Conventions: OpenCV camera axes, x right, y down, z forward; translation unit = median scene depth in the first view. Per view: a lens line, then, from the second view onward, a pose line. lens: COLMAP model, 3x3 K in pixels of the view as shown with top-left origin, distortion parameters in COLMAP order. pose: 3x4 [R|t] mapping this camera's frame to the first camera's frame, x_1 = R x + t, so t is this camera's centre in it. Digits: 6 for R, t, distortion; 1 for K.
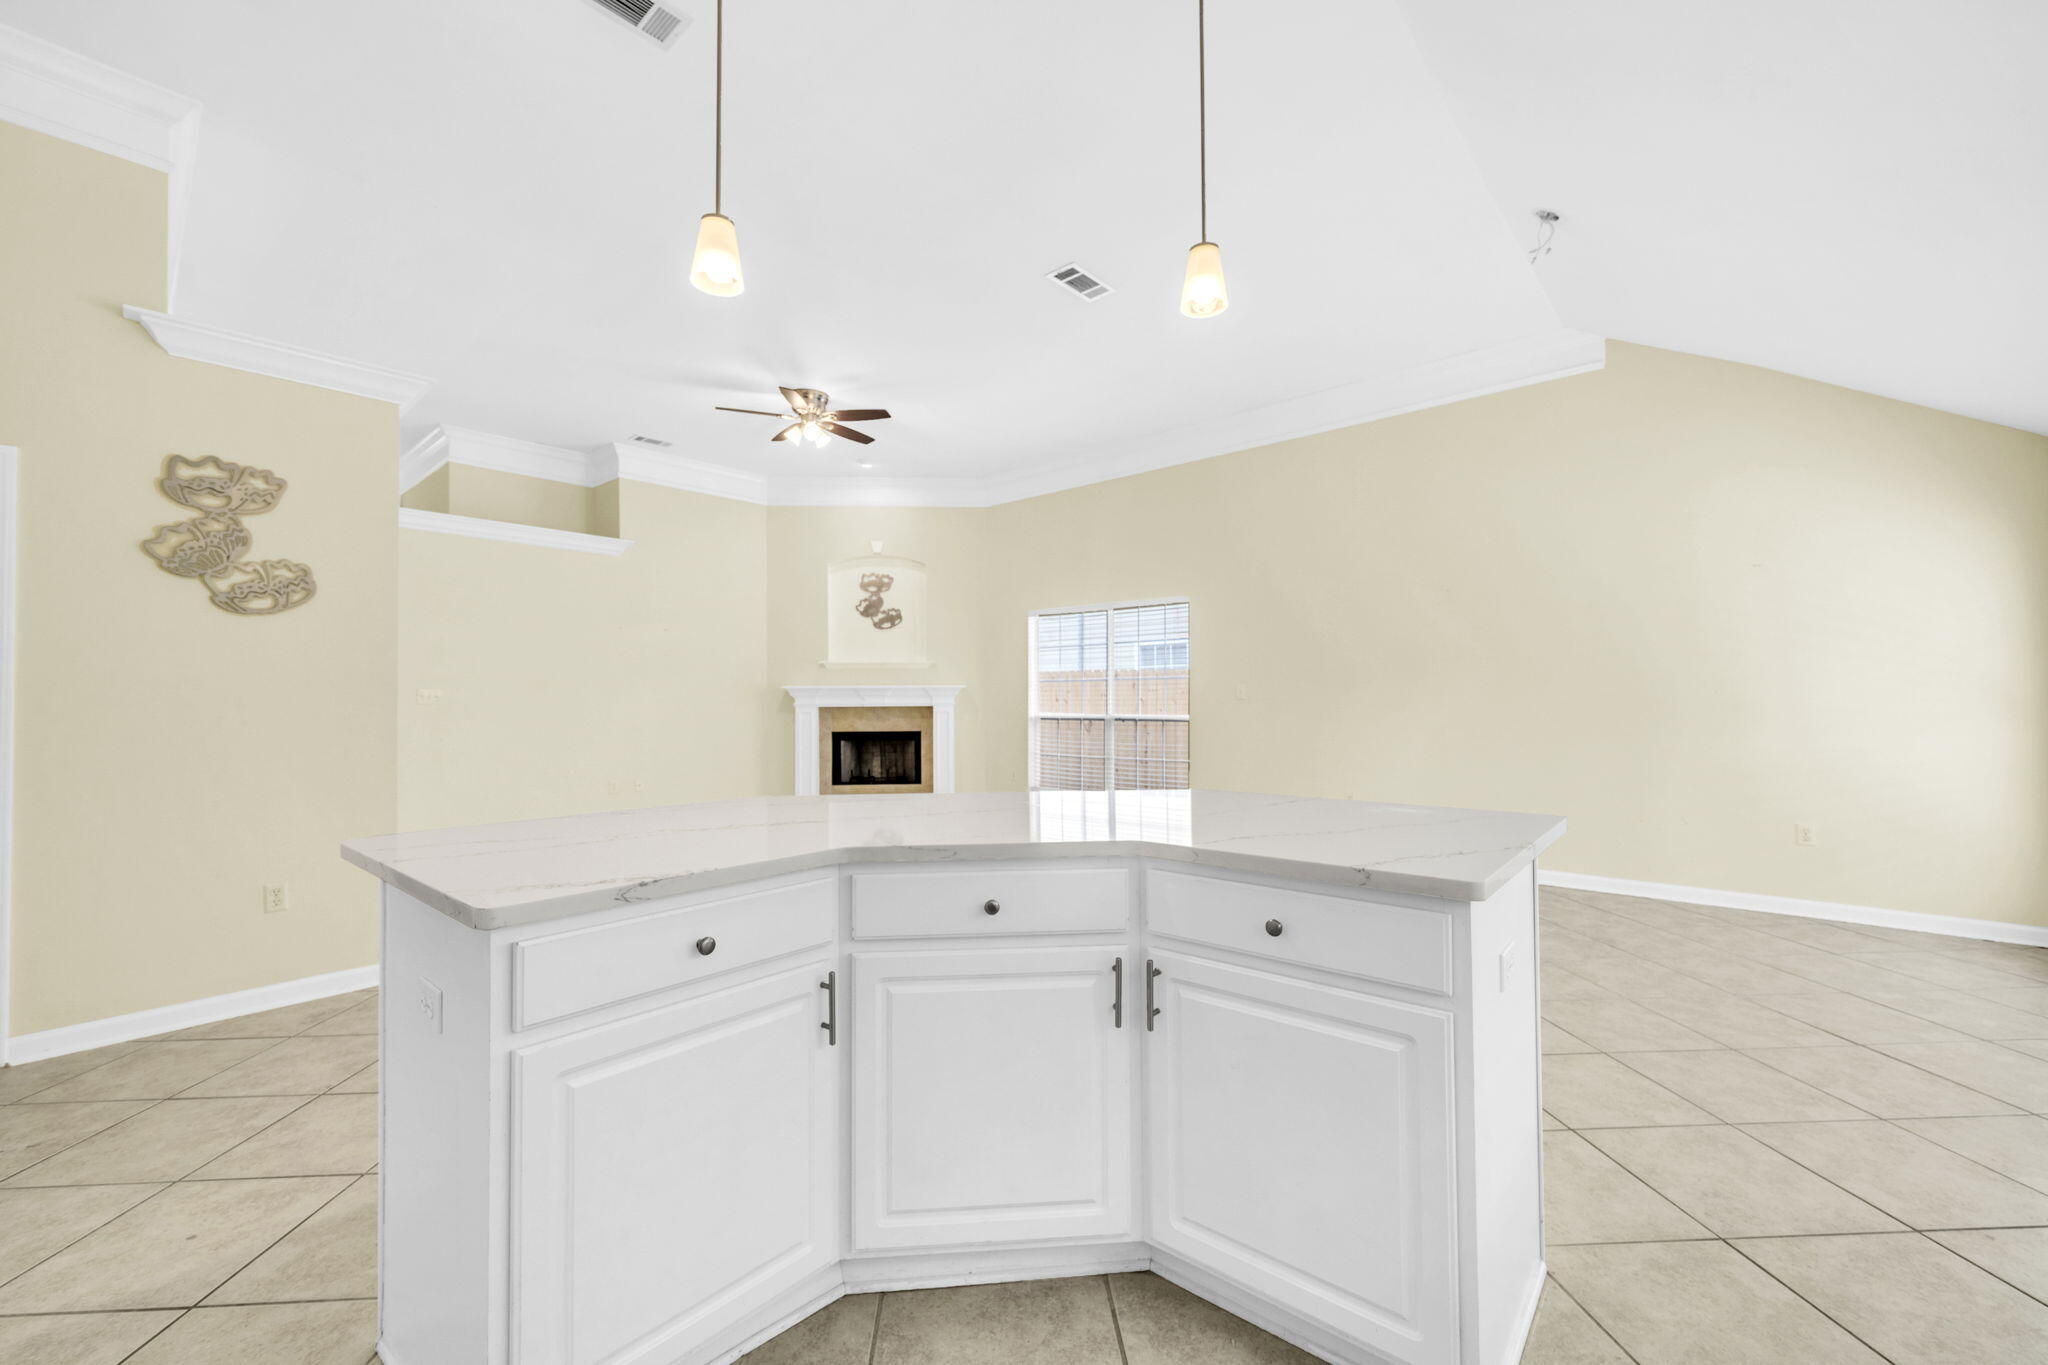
lens RADIAL K [[779.4, 0, 1024.1], [0, 779.4, 699.0], [0, 0, 1]] dist [-0.001115, -0.000228]
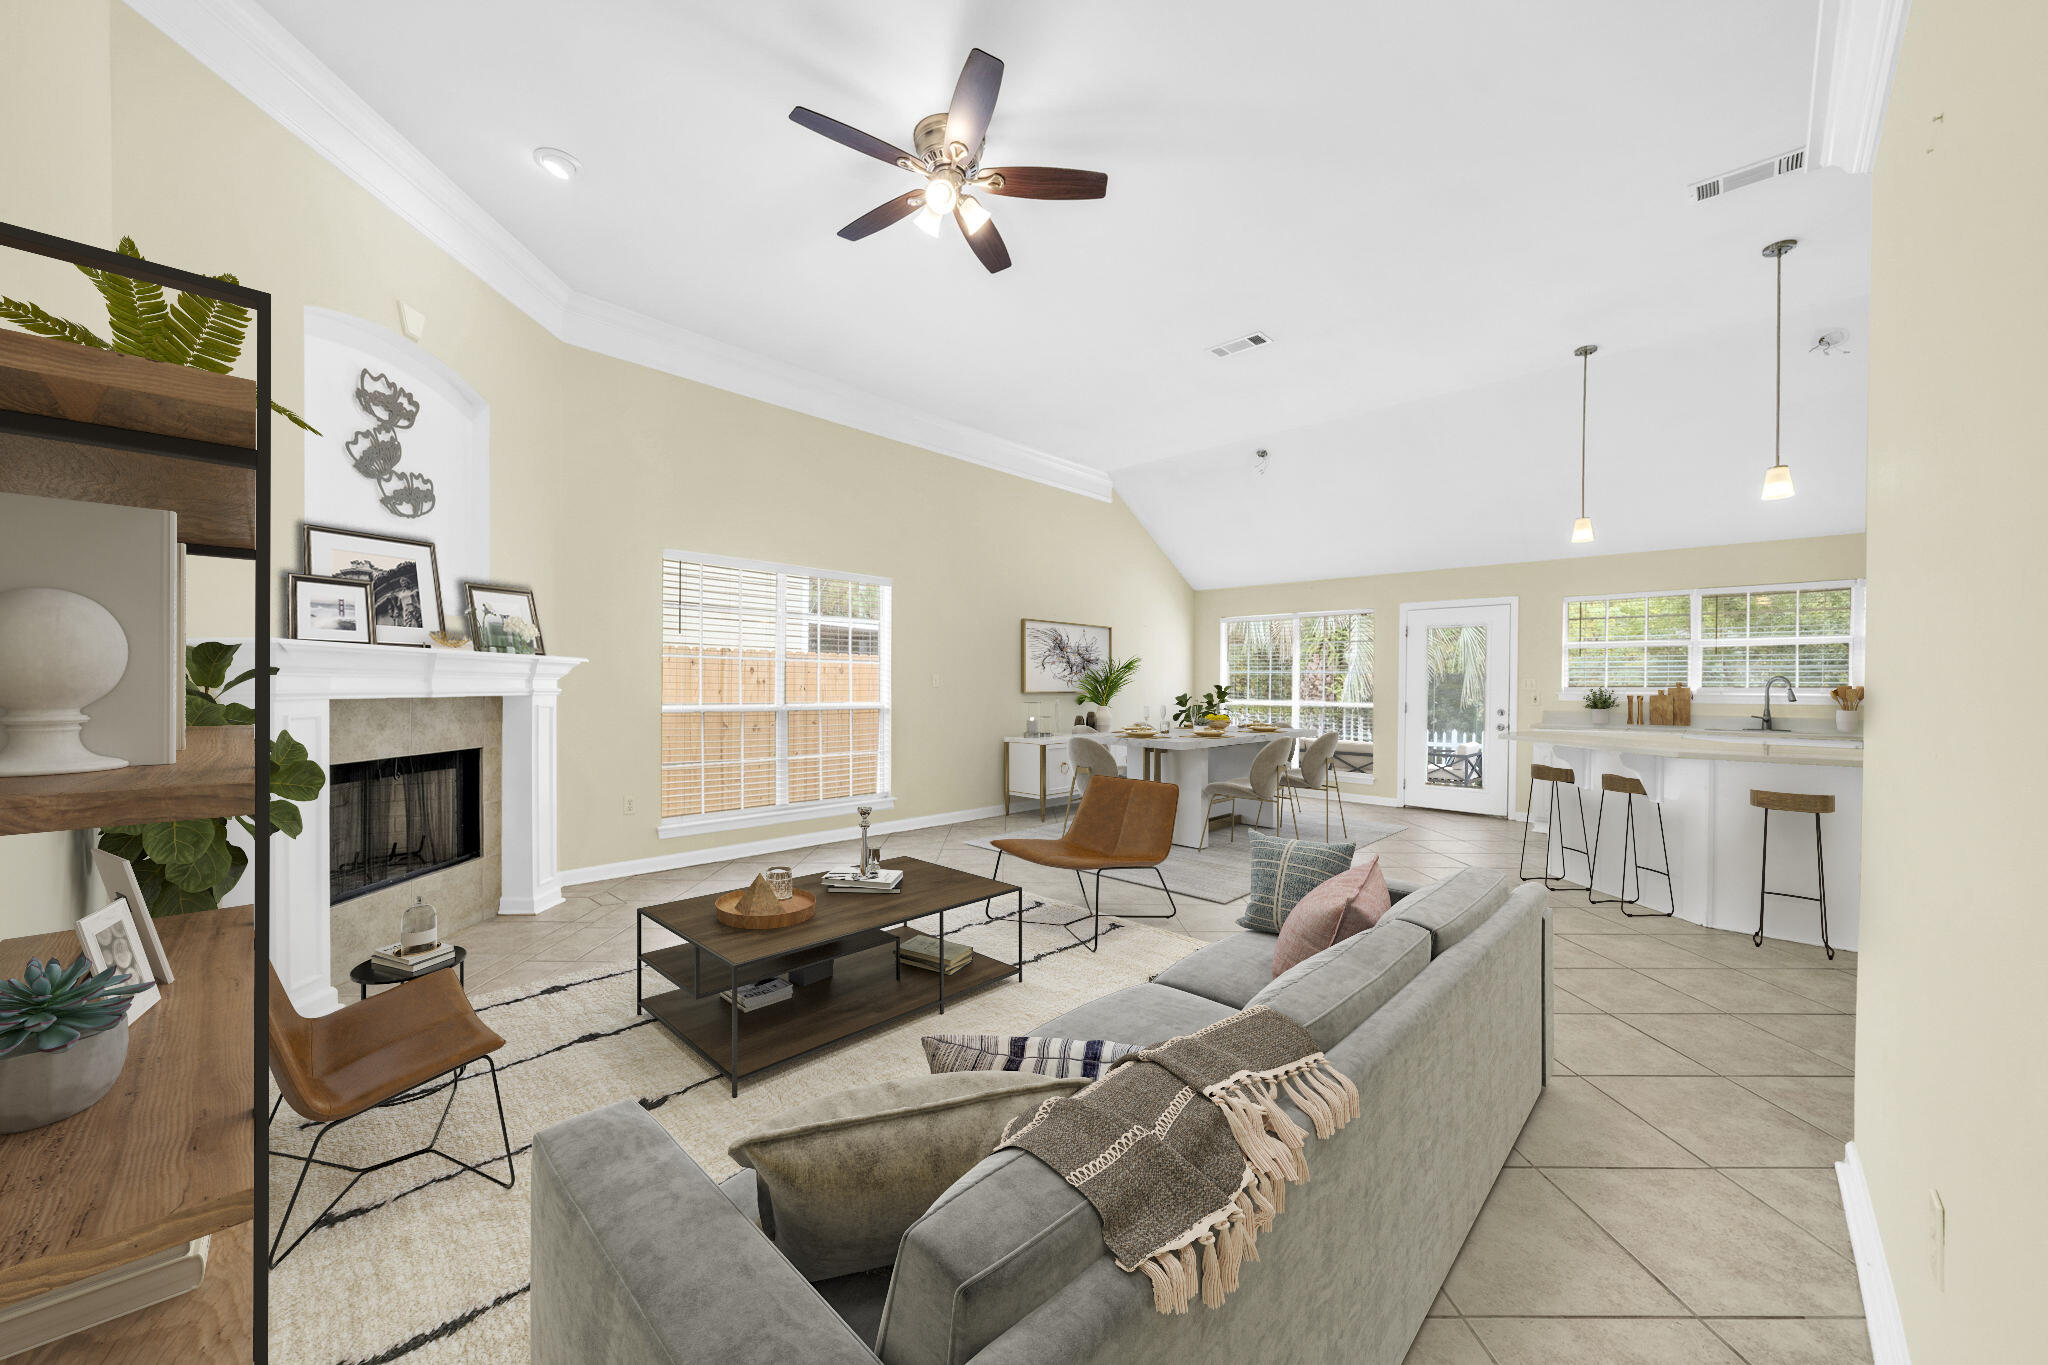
lens RADIAL K [[787.6, 0, 994.1], [0, 787.6, 689.8], [0, 0, 1]] dist [-0.000550, -0.000097]
pose [[0.059559, -0.002540, 0.998222, -0.604487], [-0.017870, 0.999834, 0.003611, -0.001977], [-0.998065, -0.018053, 0.059503, 0.662526]]
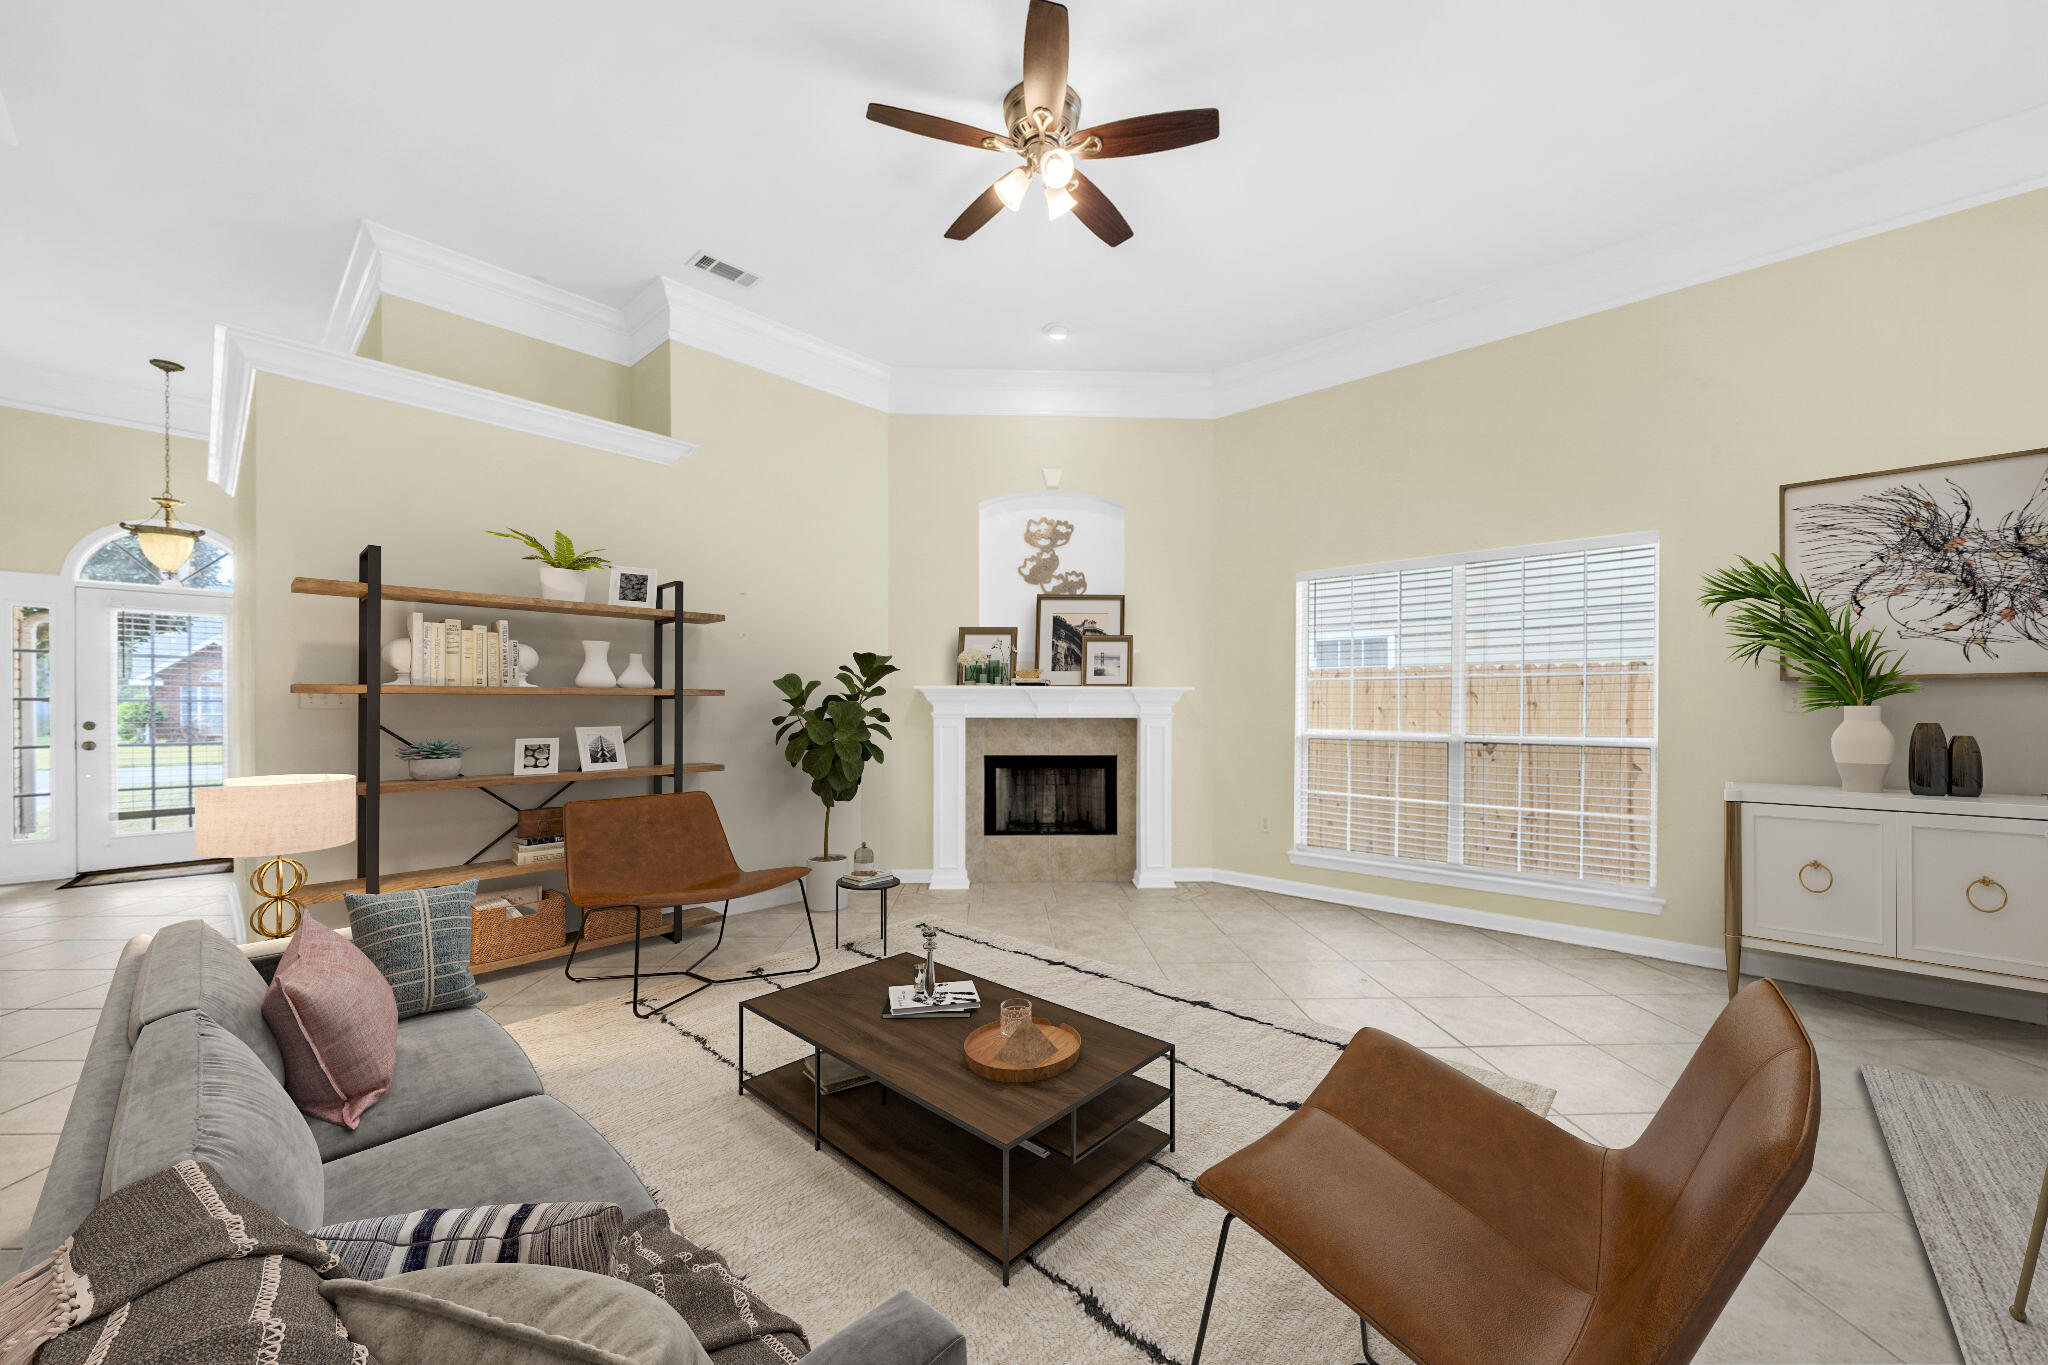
lens RADIAL K [[796.0, 0, 1044.8], [0, 796.0, 712.6], [0, 0, 1]] dist [0.019845, -0.000047]
pose [[0.999411, 0.009486, -0.032980, -0.172759], [-0.009222, 0.999924, 0.008138, -0.000360], [0.033055, -0.007829, 0.999423, 0.322315]]
